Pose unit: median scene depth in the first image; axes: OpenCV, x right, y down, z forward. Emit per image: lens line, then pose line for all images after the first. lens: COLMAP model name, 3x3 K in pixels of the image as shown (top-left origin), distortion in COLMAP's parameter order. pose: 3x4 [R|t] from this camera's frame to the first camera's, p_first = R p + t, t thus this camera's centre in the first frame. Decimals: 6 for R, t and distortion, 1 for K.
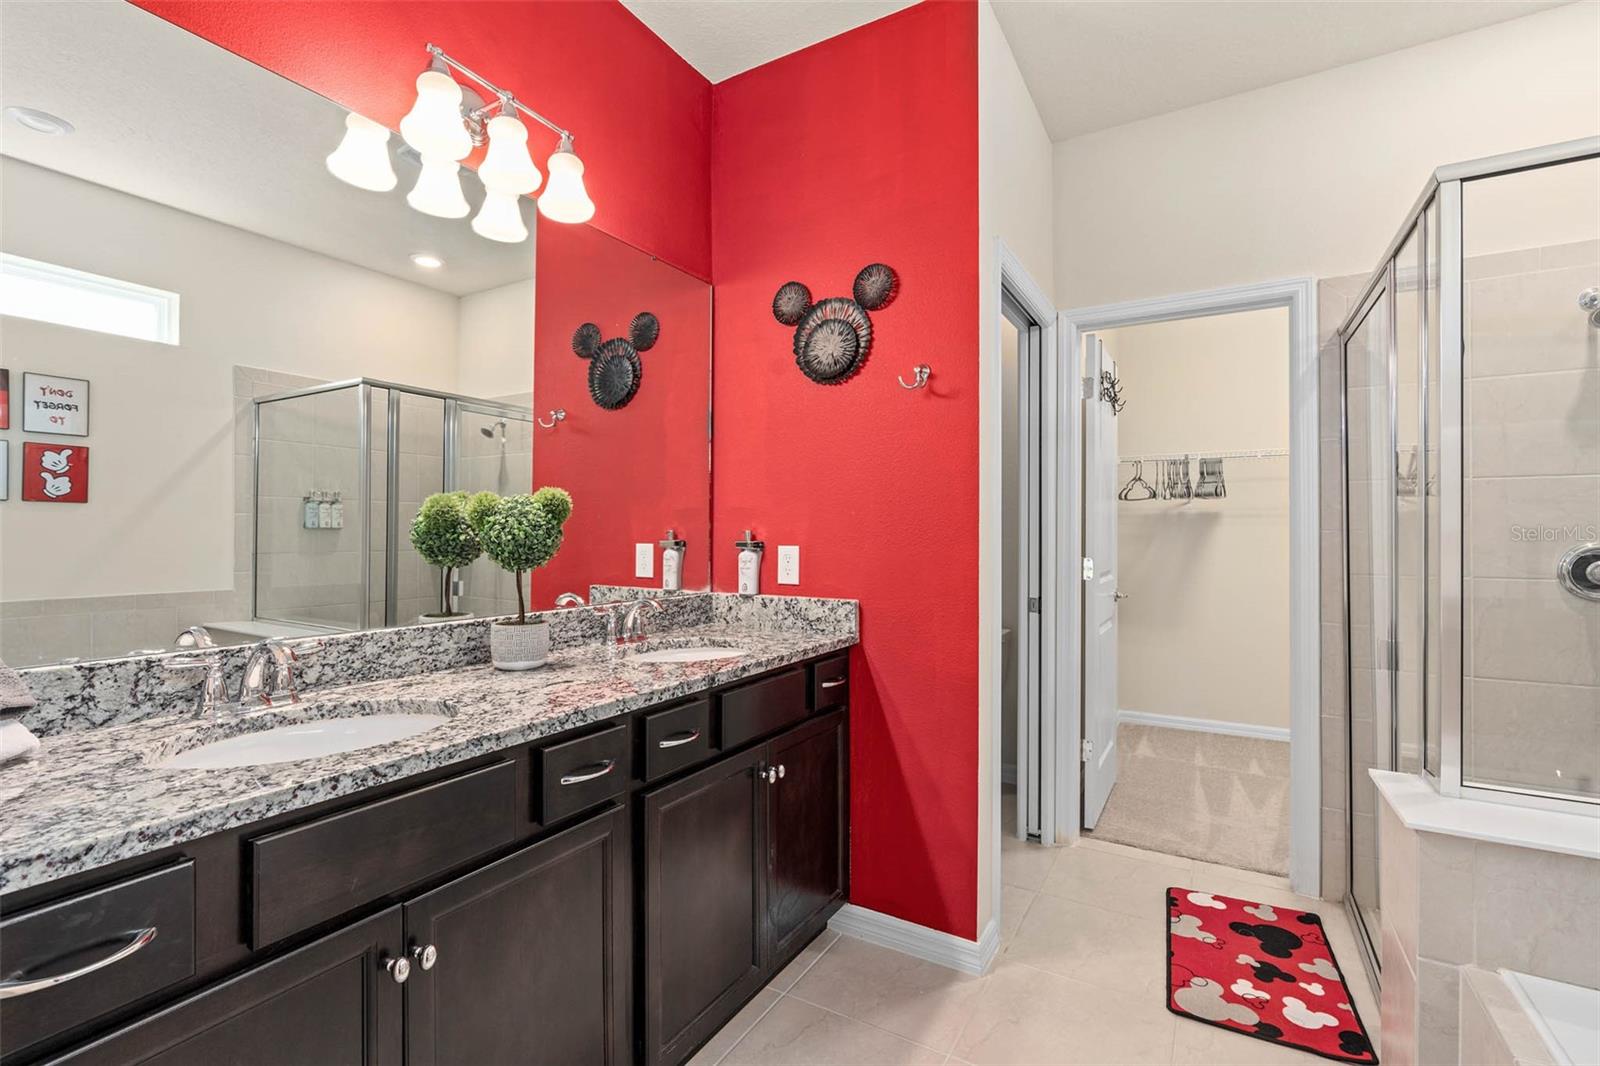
lens RADIAL K [[721.4, 0, 803.4], [0, 721.4, 532.2], [0, 0, 1]] dist [-0.005009, 0.000337]
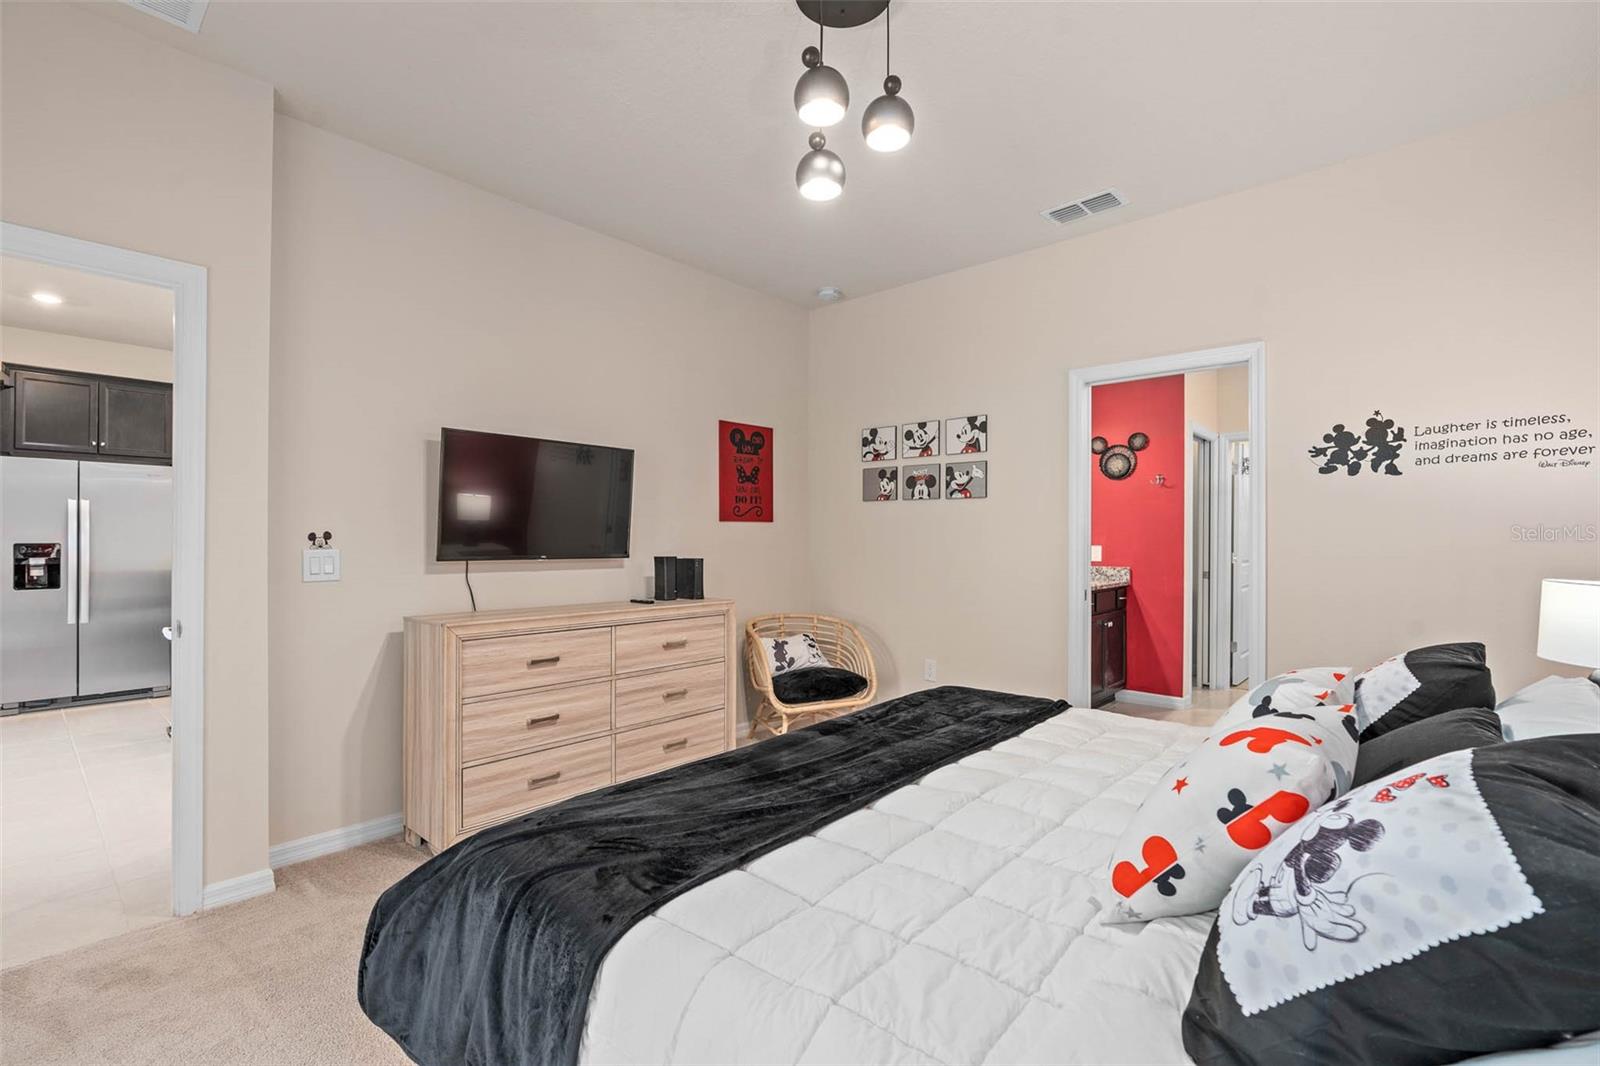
lens RADIAL K [[721.4, 0, 799.5], [0, 721.4, 528.8], [0, 0, 1]] dist [-0.005009, 0.000337]
pose [[0.980530, 0.002046, -0.196359, -0.540694], [-0.001579, 0.999996, 0.002537, -0.042447], [0.196363, -0.002178, 0.980529, -1.623523]]
